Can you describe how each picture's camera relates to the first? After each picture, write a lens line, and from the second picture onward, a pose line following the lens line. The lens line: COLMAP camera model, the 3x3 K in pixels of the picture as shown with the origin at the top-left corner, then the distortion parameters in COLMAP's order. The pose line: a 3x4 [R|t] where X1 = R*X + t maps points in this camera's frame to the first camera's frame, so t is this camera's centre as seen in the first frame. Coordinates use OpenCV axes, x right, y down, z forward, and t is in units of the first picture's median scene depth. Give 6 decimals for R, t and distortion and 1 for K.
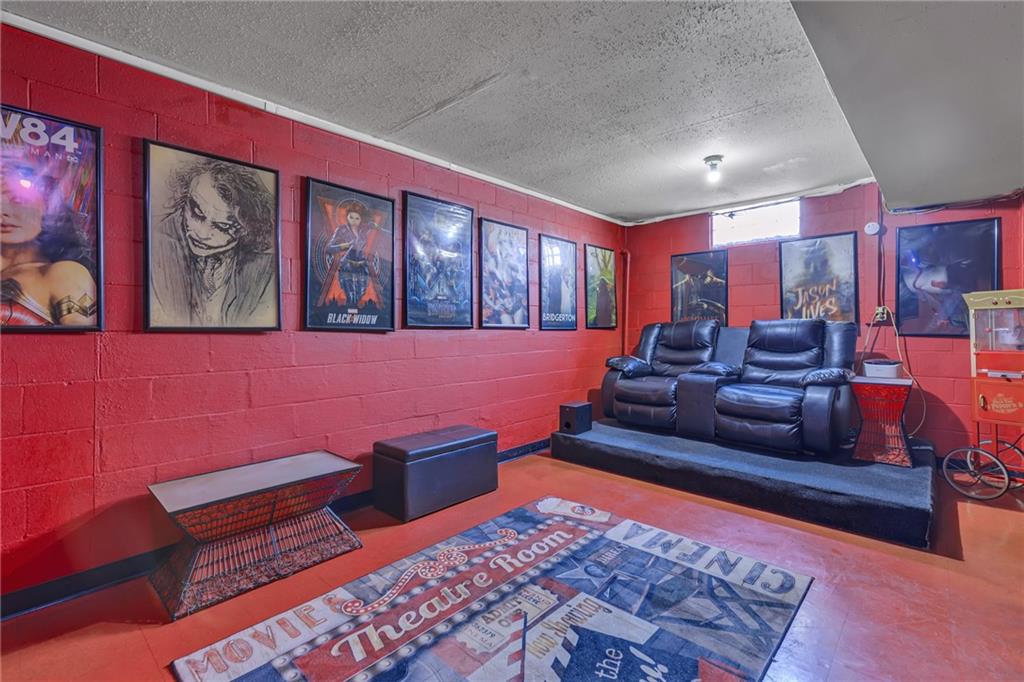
lens RADIAL K [[464.9, 0, 504.6], [0, 464.9, 331.7], [0, 0, 1]] dist [0.005642, -0.001480]
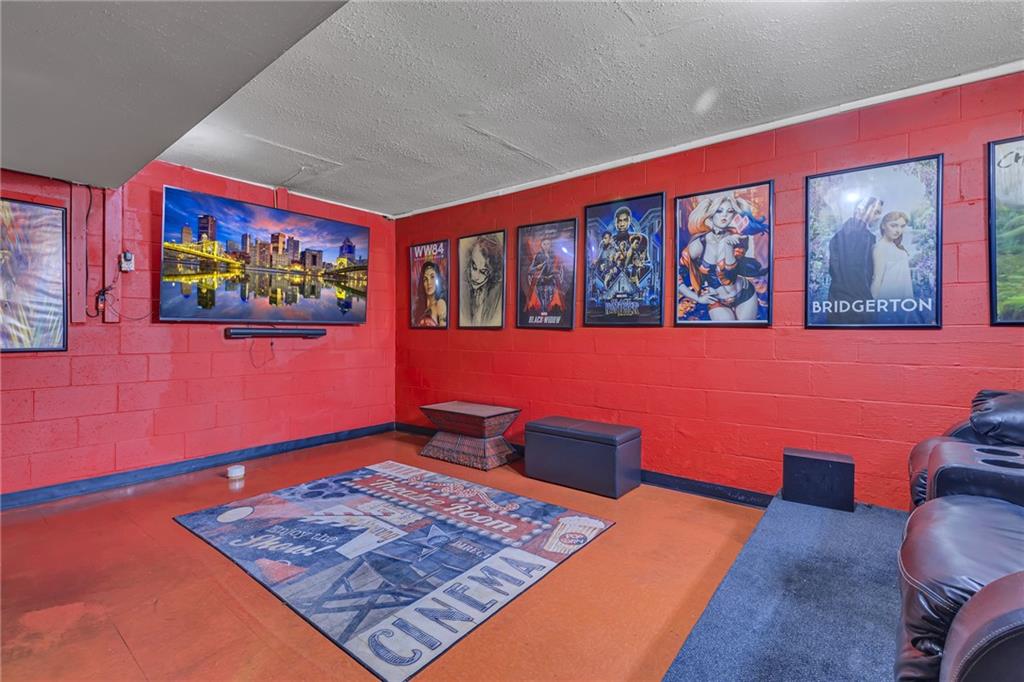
lens RADIAL K [[464.9, 0, 532.1], [0, 464.9, 334.2], [0, 0, 1]] dist [0.005642, -0.001480]
pose [[0.088444, 0.009228, -0.996038, 1.281957], [-0.008610, 0.999927, 0.008500, 0.004341], [0.996044, 0.007824, 0.088517, 1.077999]]
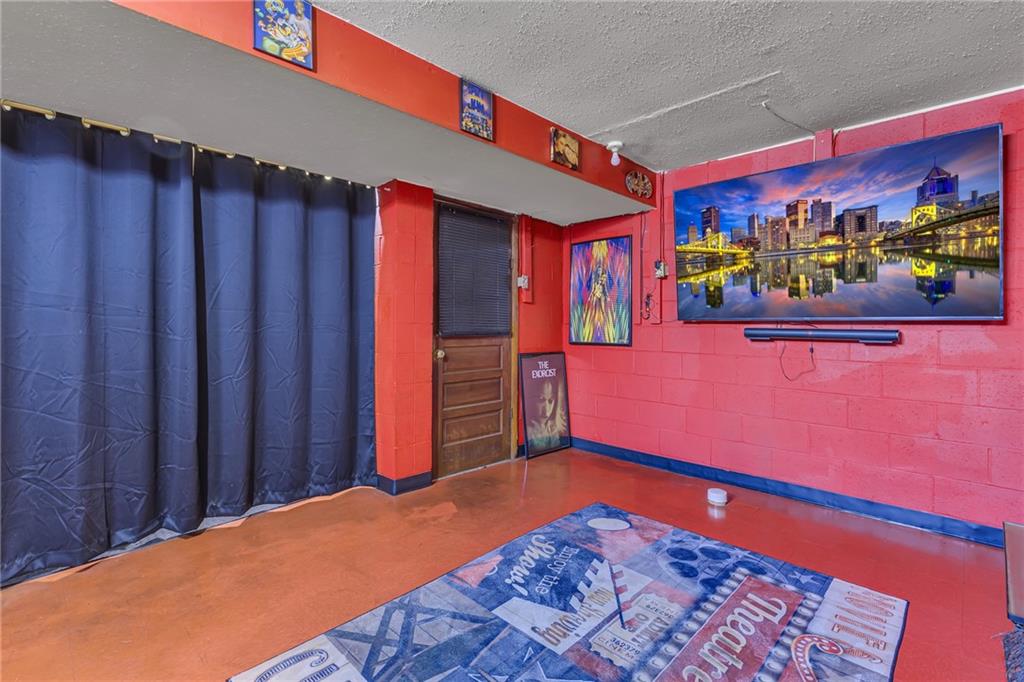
lens RADIAL K [[464.9, 0, 497.6], [0, 464.9, 310.1], [0, 0, 1]] dist [0.005642, -0.001480]
pose [[-0.998723, -0.002602, 0.050463, 0.209027], [-0.003792, 0.999717, -0.023495, -0.014625], [-0.050387, -0.023656, -0.998450, 1.613126]]
